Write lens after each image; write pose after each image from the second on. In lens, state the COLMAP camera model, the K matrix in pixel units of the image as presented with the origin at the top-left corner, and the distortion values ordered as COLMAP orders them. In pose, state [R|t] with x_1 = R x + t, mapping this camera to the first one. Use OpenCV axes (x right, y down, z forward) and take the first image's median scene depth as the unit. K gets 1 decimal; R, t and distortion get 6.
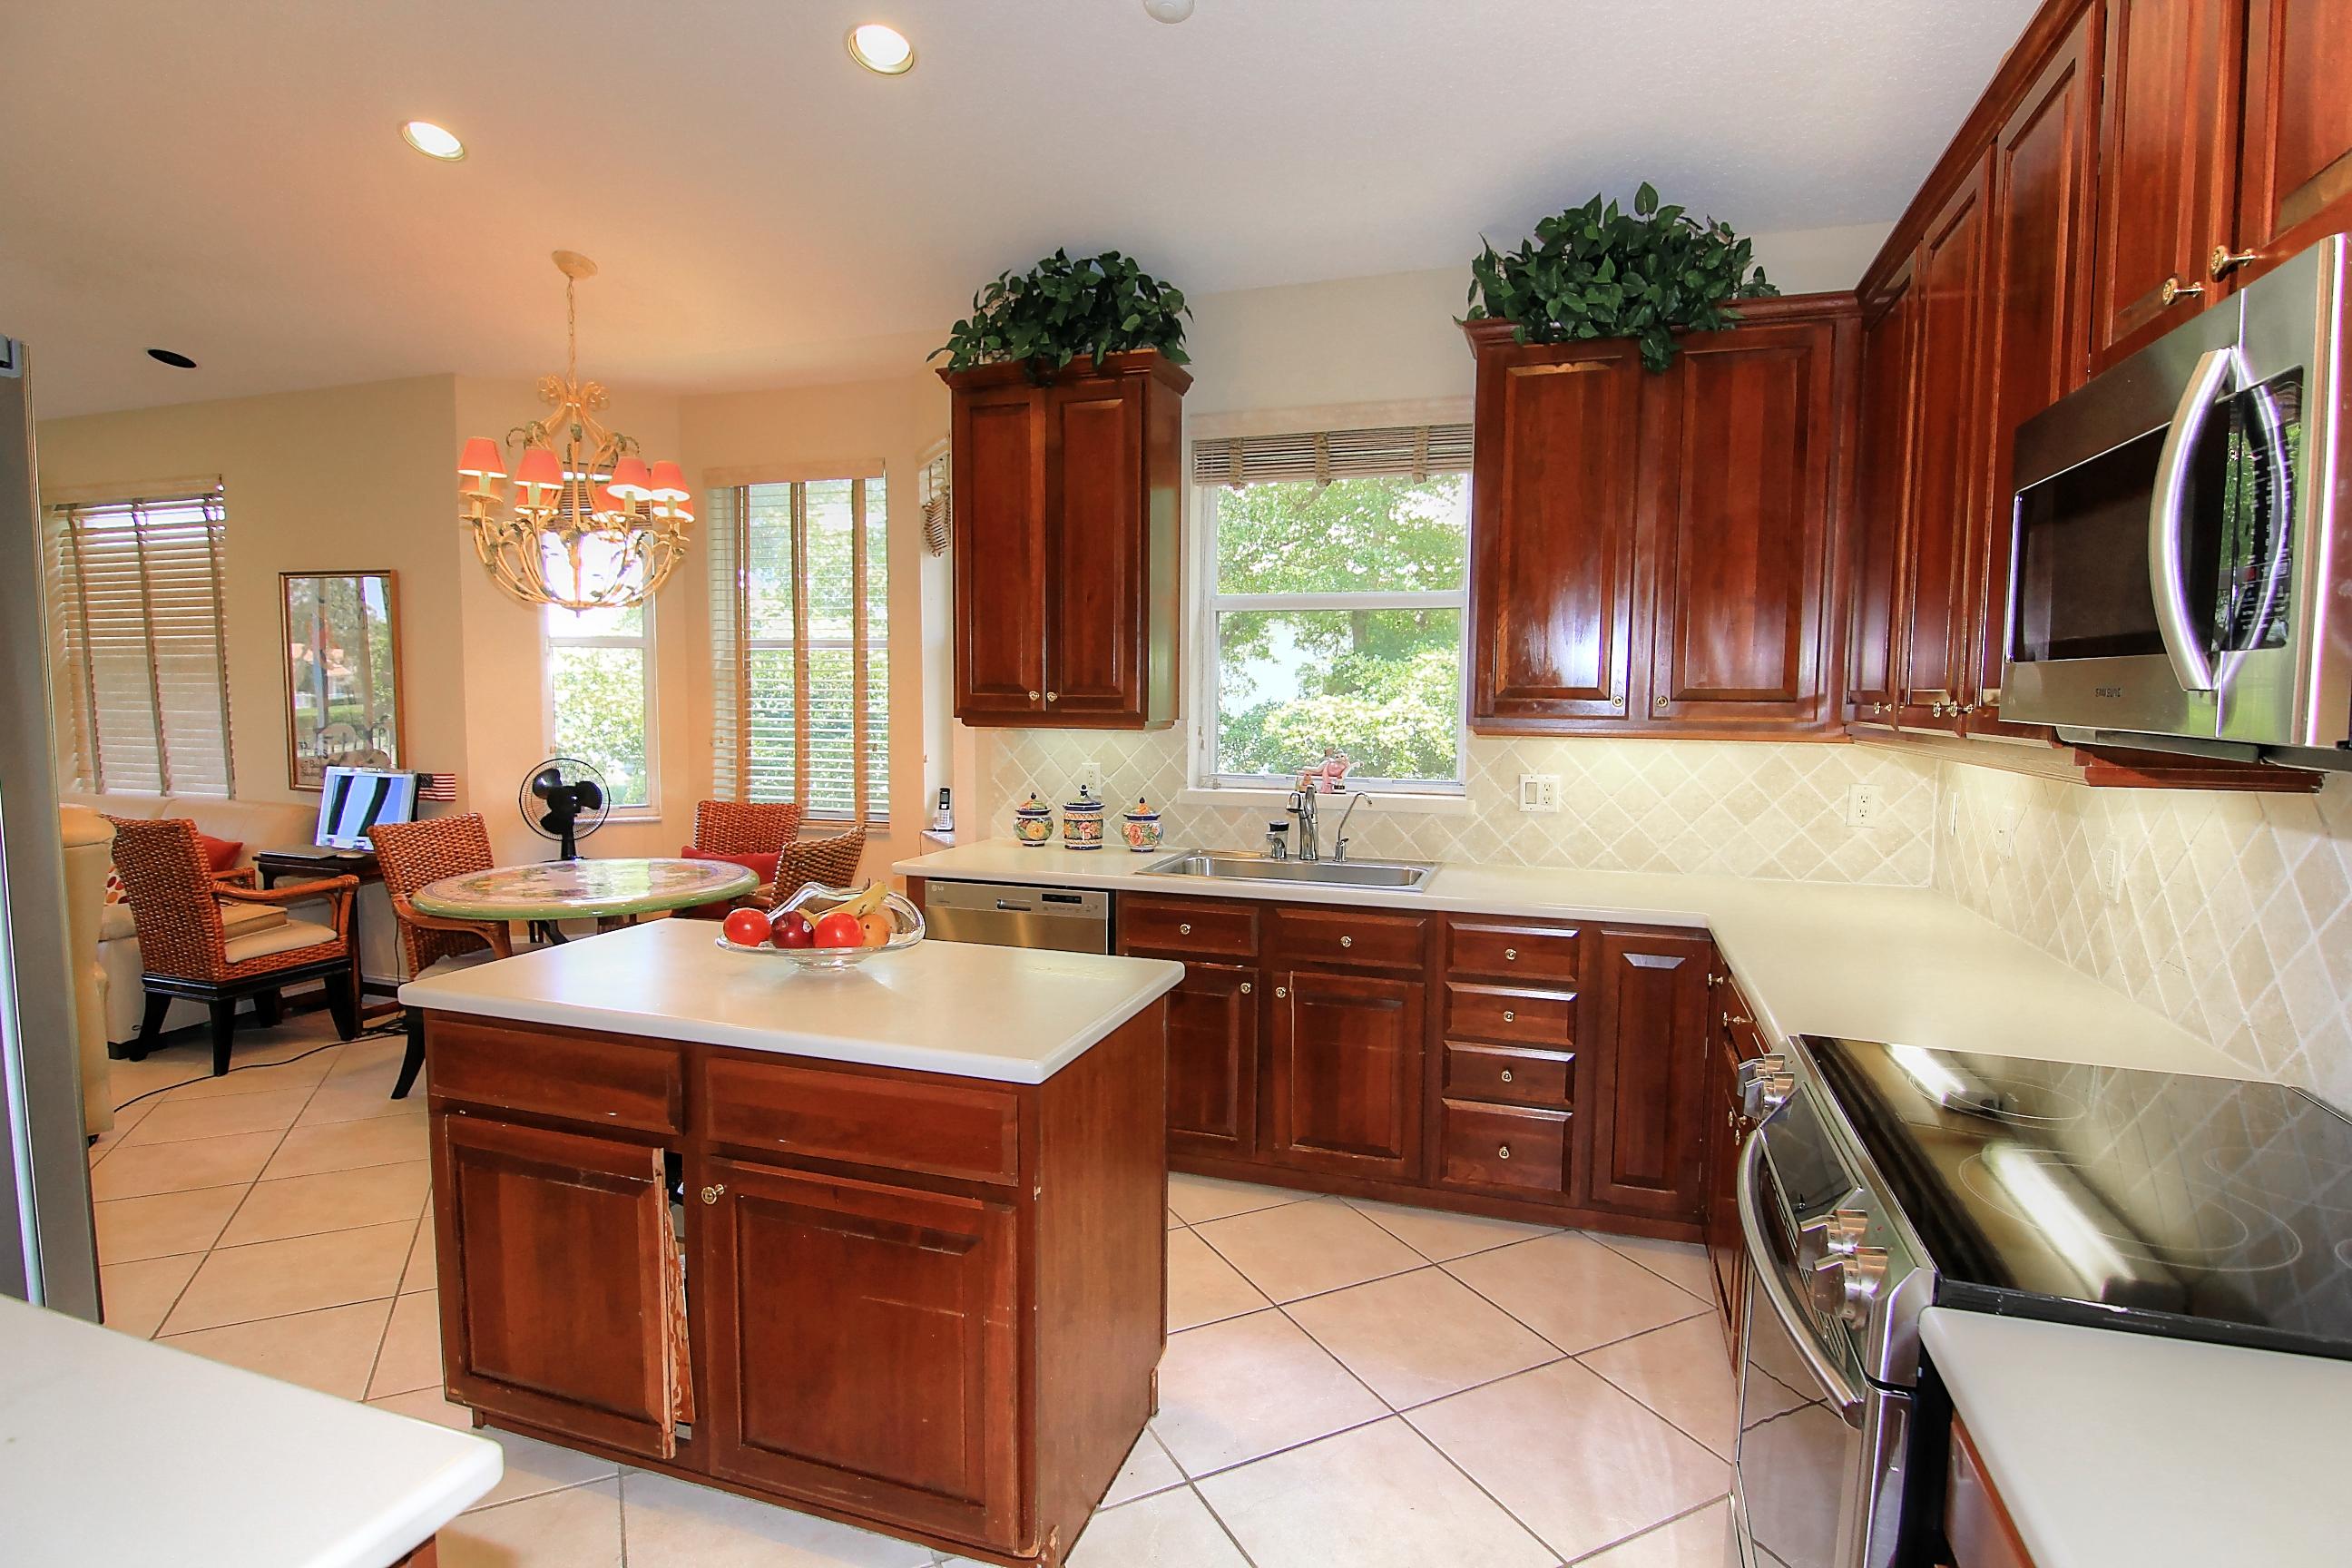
lens RADIAL K [[1196.5, 0, 1177.5], [0, 1196.5, 769.5], [0, 0, 1]] dist [-0.003185, -0.001602]
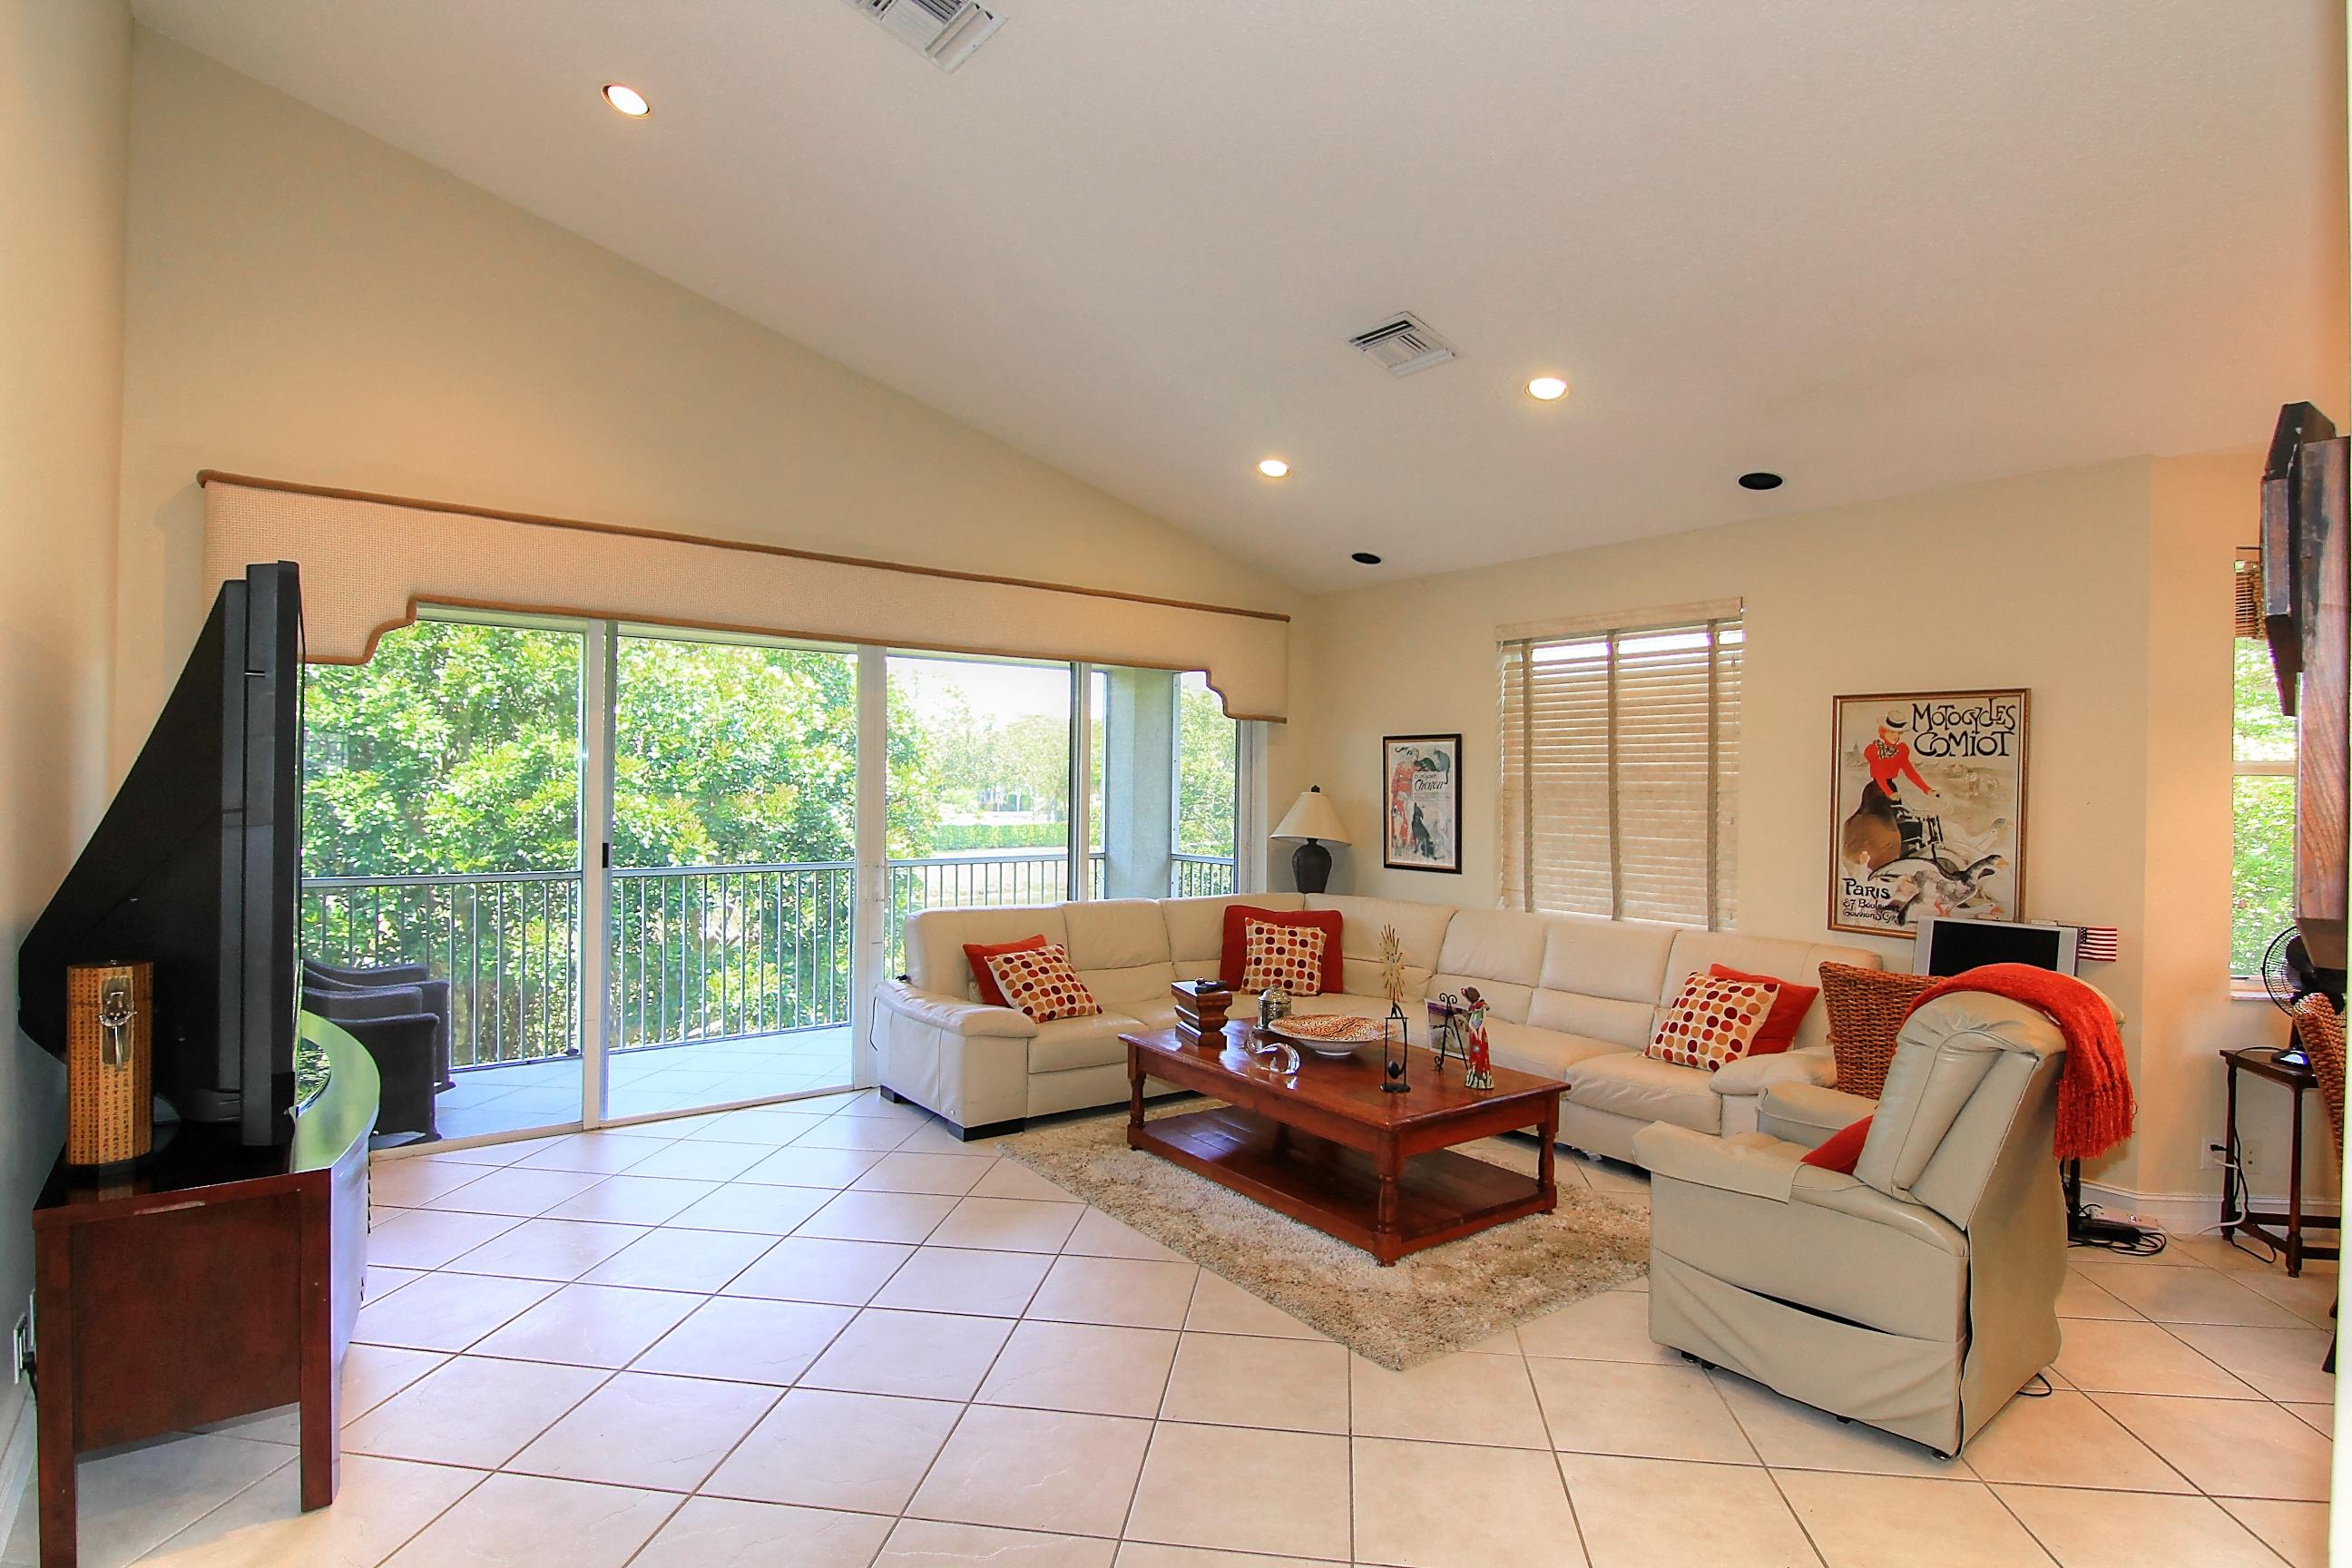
lens RADIAL K [[1196.5, 0, 1174.9], [0, 1196.5, 792.4], [0, 0, 1]] dist [-0.003185, -0.001602]
pose [[0.835941, 0.013292, -0.548659, -0.617213], [-0.057665, 0.996300, -0.063722, -0.000486], [0.545782, 0.084906, 0.833614, -0.047368]]
